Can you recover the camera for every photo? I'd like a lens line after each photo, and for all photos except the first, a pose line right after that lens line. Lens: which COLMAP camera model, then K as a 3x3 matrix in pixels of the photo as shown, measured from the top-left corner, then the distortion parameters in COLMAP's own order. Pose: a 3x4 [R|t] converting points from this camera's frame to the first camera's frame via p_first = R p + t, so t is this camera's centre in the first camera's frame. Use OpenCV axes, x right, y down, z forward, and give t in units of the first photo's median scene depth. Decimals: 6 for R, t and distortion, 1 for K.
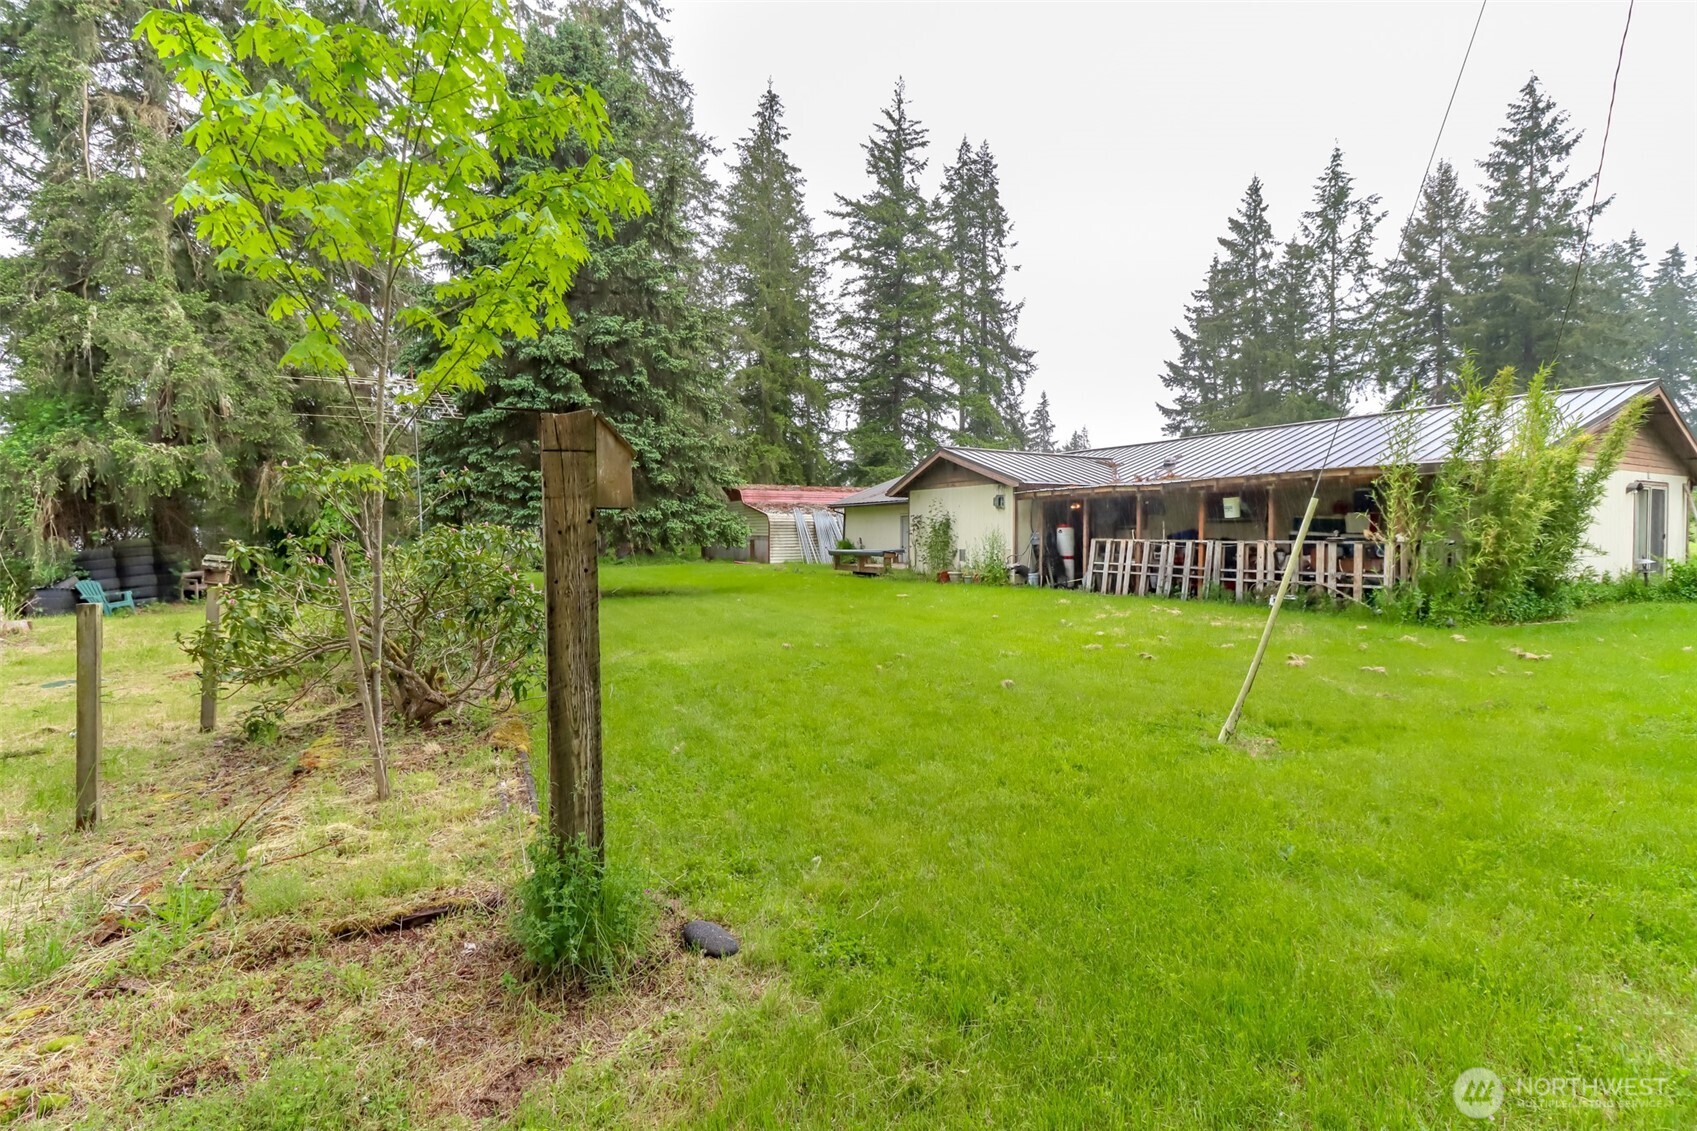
lens RADIAL K [[787.3, 0, 845.3], [0, 787.3, 545.6], [0, 0, 1]] dist [0.036307, -0.018527]
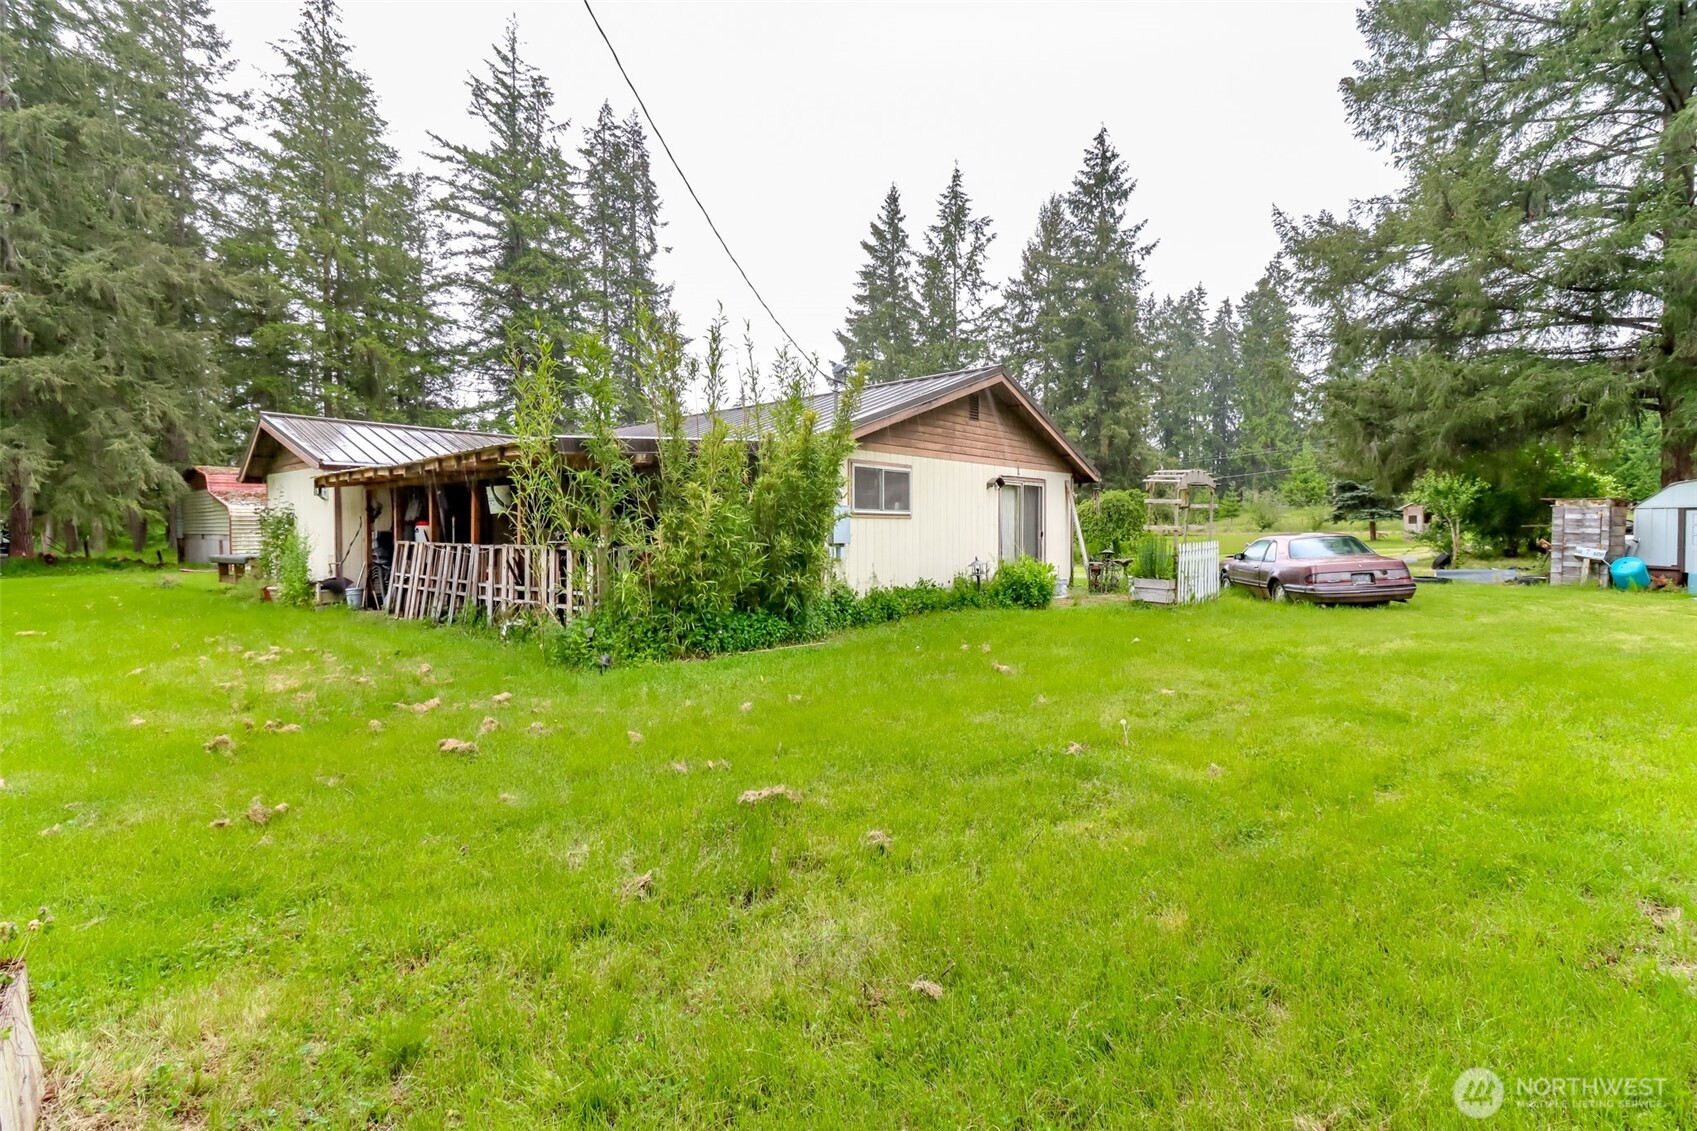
lens RADIAL K [[787.3, 0, 845.3], [0, 787.3, 545.6], [0, 0, 1]] dist [0.036307, -0.018527]
pose [[0.944945, -0.011618, 0.327022, 0.120205], [0.009617, 0.999924, 0.007736, -0.001514], [-0.327087, -0.004165, 0.944985, 0.040060]]
